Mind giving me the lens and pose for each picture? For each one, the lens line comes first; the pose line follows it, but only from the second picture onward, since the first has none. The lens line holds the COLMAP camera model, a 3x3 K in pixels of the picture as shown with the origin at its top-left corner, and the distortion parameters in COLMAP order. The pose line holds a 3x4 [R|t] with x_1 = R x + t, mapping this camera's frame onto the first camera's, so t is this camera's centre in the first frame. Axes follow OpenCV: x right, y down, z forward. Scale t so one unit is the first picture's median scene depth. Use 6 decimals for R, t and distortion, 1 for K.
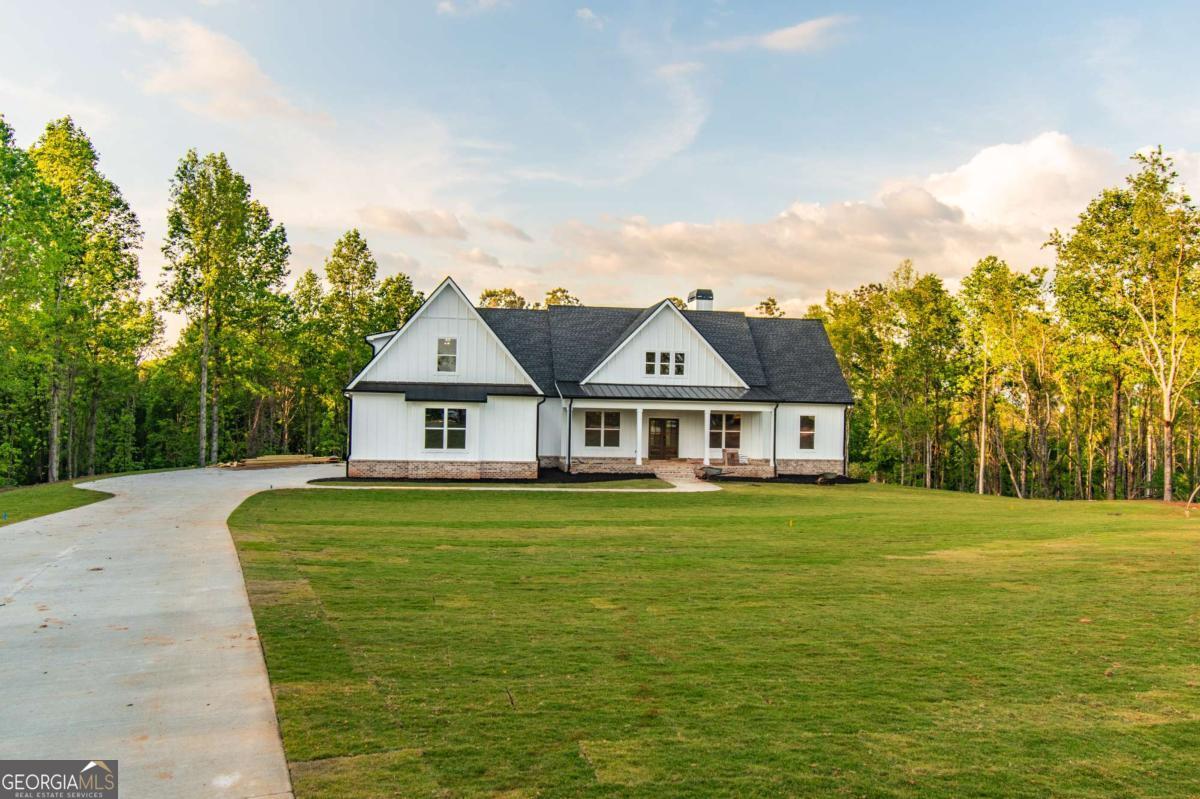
lens RADIAL K [[1039.8, 0, 600.0], [0, 1039.8, 399.5], [0, 0, 1]] dist [-0.003225, -0.001493]
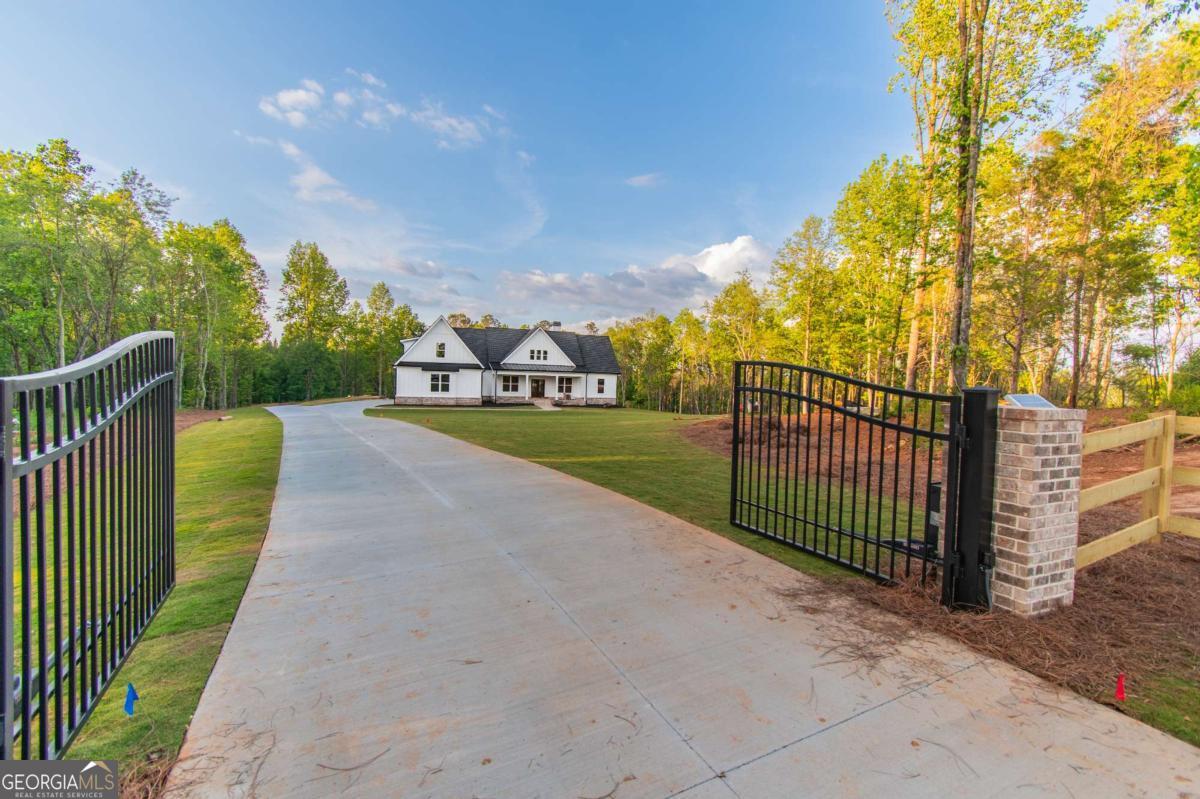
lens RADIAL K [[554.1, 0, 604.5], [0, 554.1, 394.8], [0, 0, 1]] dist [0.002610, -0.000376]
pose [[0.985112, 0.004925, 0.171841, -0.003247], [-0.012644, 0.998958, 0.043857, -0.002971], [-0.171446, -0.045376, 0.984148, -0.209399]]
